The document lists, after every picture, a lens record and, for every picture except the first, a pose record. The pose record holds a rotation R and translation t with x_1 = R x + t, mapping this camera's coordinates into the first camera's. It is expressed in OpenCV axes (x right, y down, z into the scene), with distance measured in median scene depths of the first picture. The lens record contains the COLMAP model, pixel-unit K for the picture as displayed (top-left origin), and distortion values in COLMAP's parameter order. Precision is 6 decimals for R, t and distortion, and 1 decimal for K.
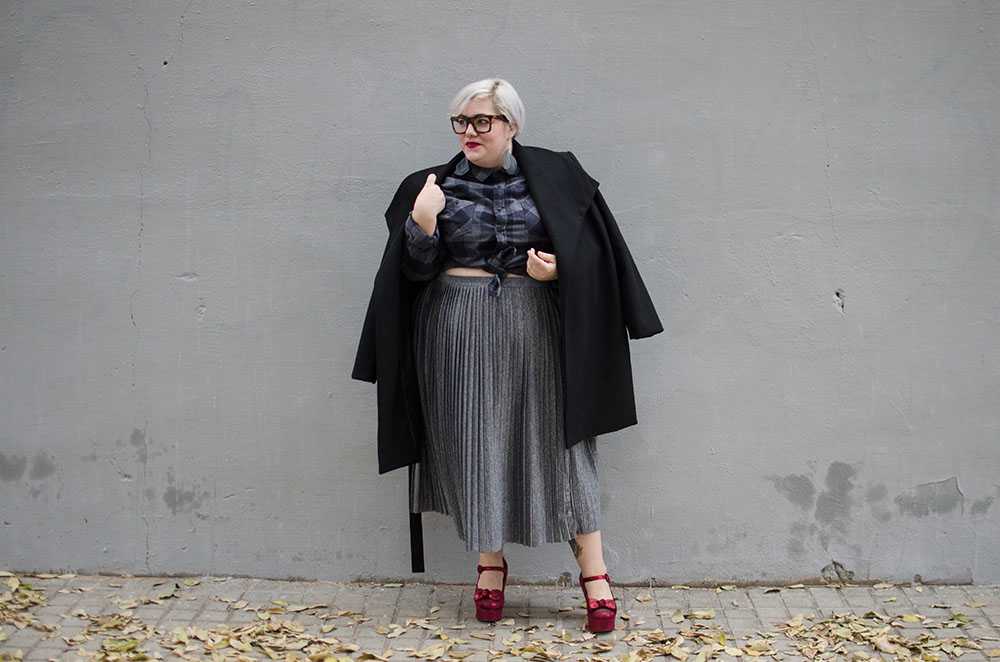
lens RADIAL K [[1541.9, 0, 498.9], [0, 1541.9, 330.6], [0, 0, 1]] dist [-0.135895, 0.000000]
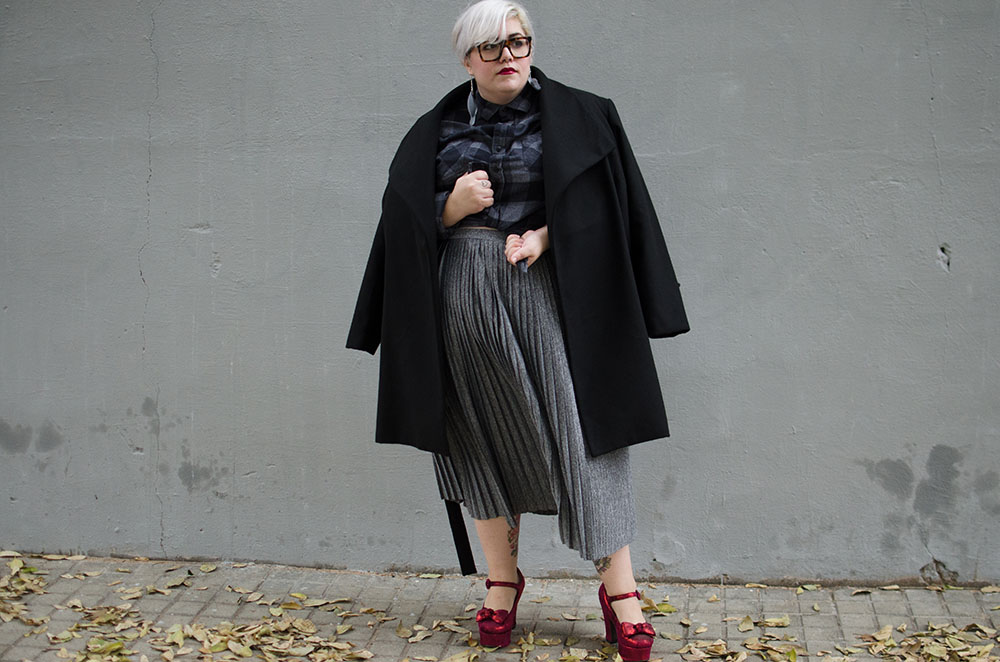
lens RADIAL K [[1541.9, 0, 497.6], [0, 1541.9, 329.9], [0, 0, 1]] dist [-0.135895, 0.000000]
pose [[0.994781, 0.006308, -0.101835, 0.061063], [-0.002041, 0.999117, 0.041956, -0.014009], [0.102009, -0.041529, 0.993916, 0.129247]]
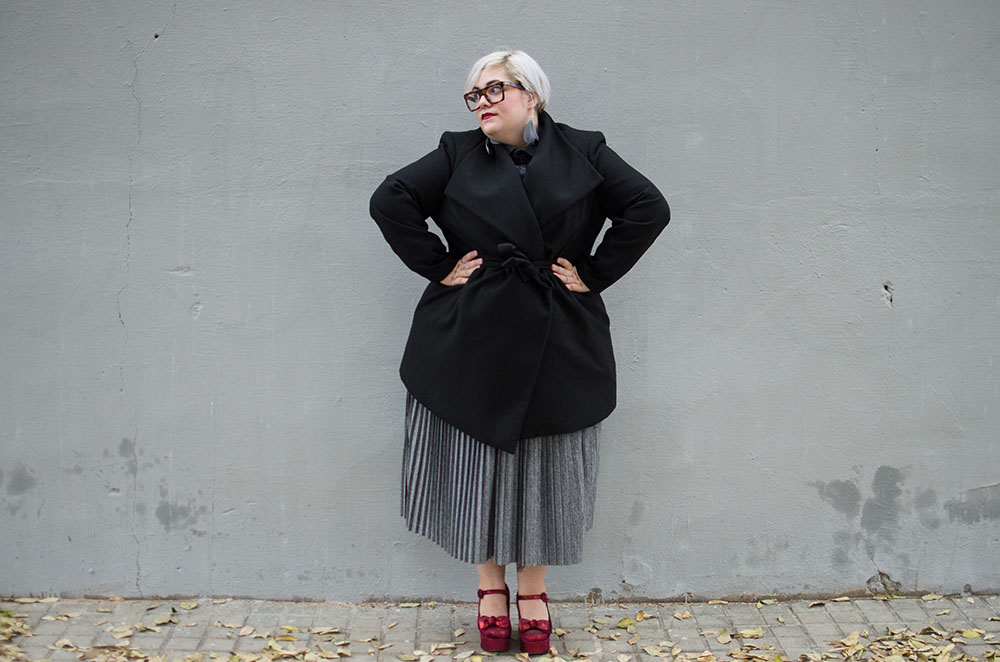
lens RADIAL K [[1541.9, 0, 507.8], [0, 1541.9, 332.6], [0, 0, 1]] dist [-0.135895, 0.000000]
pose [[0.998337, -0.006246, 0.057302, -0.062739], [0.005513, 0.999901, 0.012951, -0.009421], [-0.057377, -0.012613, 0.998273, 0.080734]]
